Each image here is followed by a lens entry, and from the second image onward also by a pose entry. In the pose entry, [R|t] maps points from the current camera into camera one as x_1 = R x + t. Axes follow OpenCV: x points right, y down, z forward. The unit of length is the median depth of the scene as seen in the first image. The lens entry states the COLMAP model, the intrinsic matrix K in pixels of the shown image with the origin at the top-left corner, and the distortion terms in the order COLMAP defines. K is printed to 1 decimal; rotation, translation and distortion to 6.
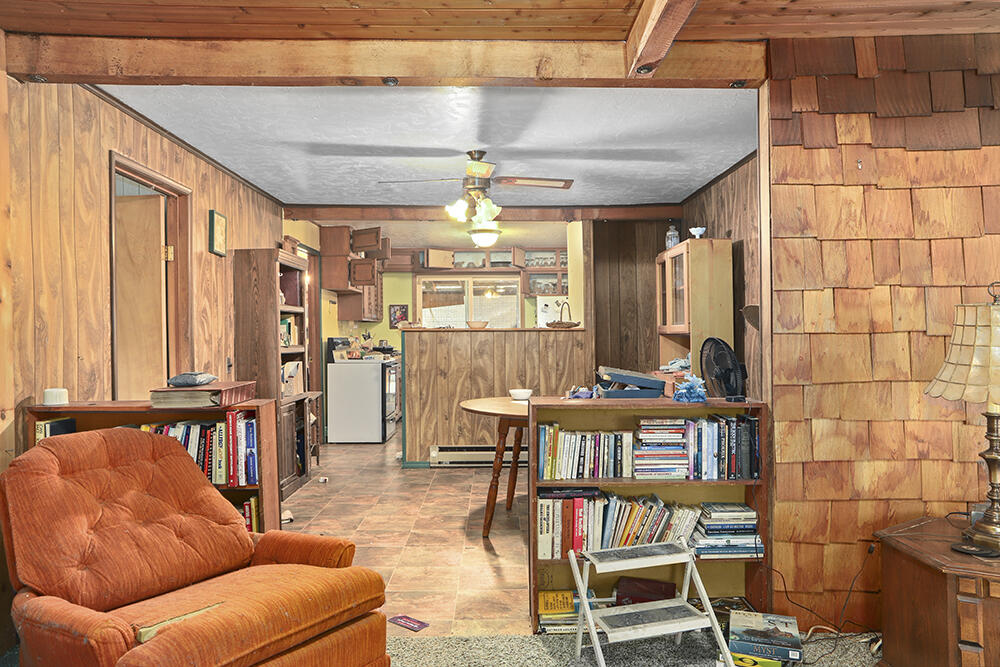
lens RADIAL K [[682.4, 0, 499.6], [0, 682.4, 330.2], [0, 0, 1]] dist [0.012329, -0.007653]
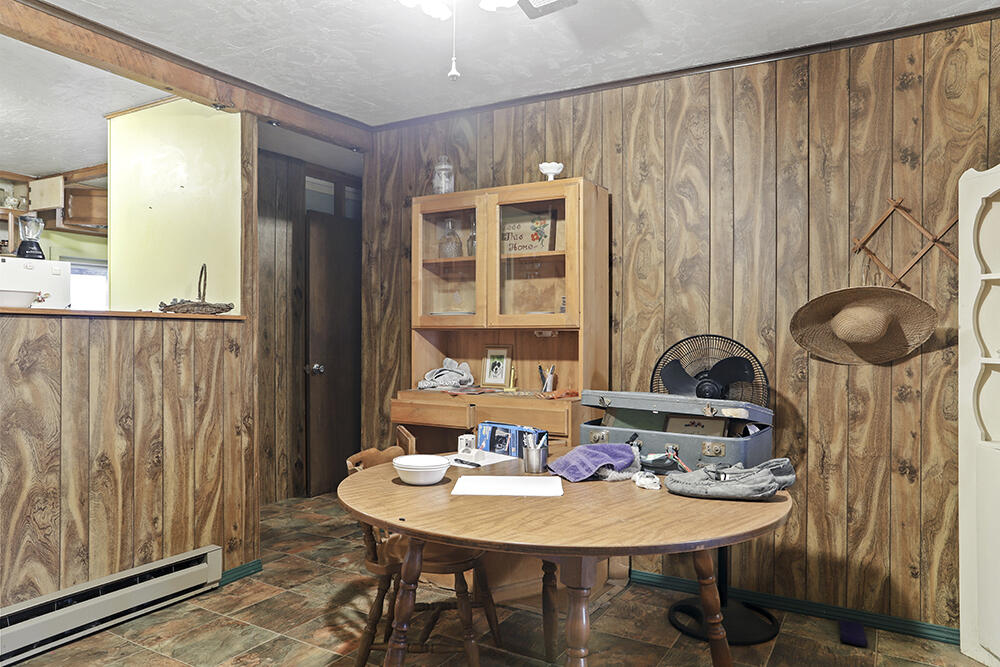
lens RADIAL K [[682.4, 0, 500.0], [0, 682.4, 329.6], [0, 0, 1]] dist [0.012329, -0.007653]
pose [[0.532777, 0.015226, 0.846119, -0.219461], [-0.012652, 0.999870, -0.010026, 0.010432], [-0.846161, -0.005363, 0.532900, 0.552007]]
